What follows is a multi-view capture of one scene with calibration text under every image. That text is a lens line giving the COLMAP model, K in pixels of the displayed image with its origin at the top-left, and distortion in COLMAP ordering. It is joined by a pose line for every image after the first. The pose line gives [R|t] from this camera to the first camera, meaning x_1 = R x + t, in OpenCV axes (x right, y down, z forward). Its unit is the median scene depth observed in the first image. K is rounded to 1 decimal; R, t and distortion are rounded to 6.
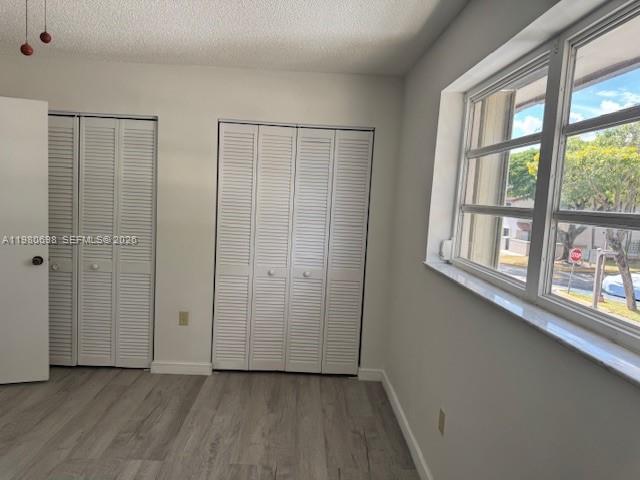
lens RADIAL K [[454.3, 0, 313.4], [0, 454.3, 239.8], [0, 0, 1]] dist [0.040336, -0.050954]
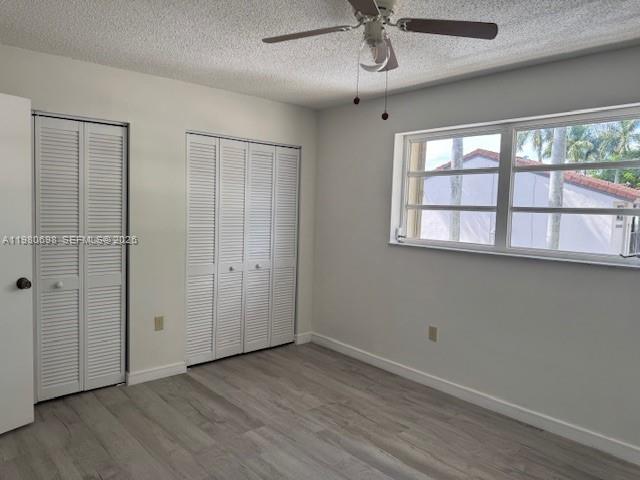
lens RADIAL K [[454.3, 0, 321.1], [0, 454.3, 236.4], [0, 0, 1]] dist [0.040336, -0.050954]
pose [[0.756834, -0.075117, 0.649277, -0.848815], [0.073092, 0.996870, 0.030131, -0.032022], [-0.649508, 0.024653, 0.759955, -0.015342]]
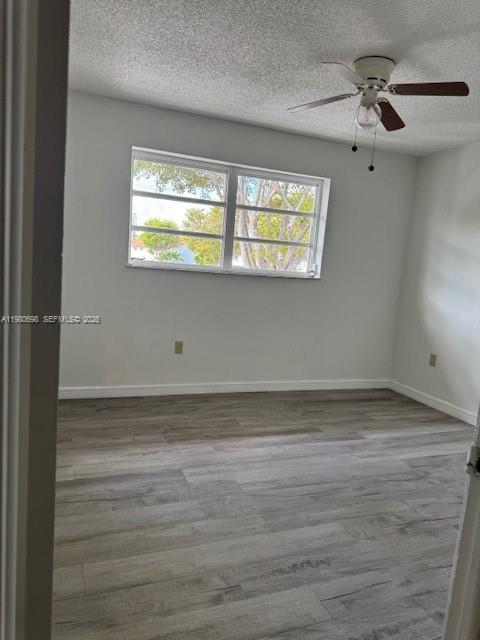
lens RADIAL K [[454.3, 0, 240.0], [0, 454.3, 321.2], [0, 0, 1]] dist [0.040336, -0.050954]
pose [[-0.343996, -0.203897, 0.916566, -1.147127], [-0.007159, 0.976680, 0.214582, -0.082009], [-0.938944, 0.067254, -0.337433, 1.070354]]
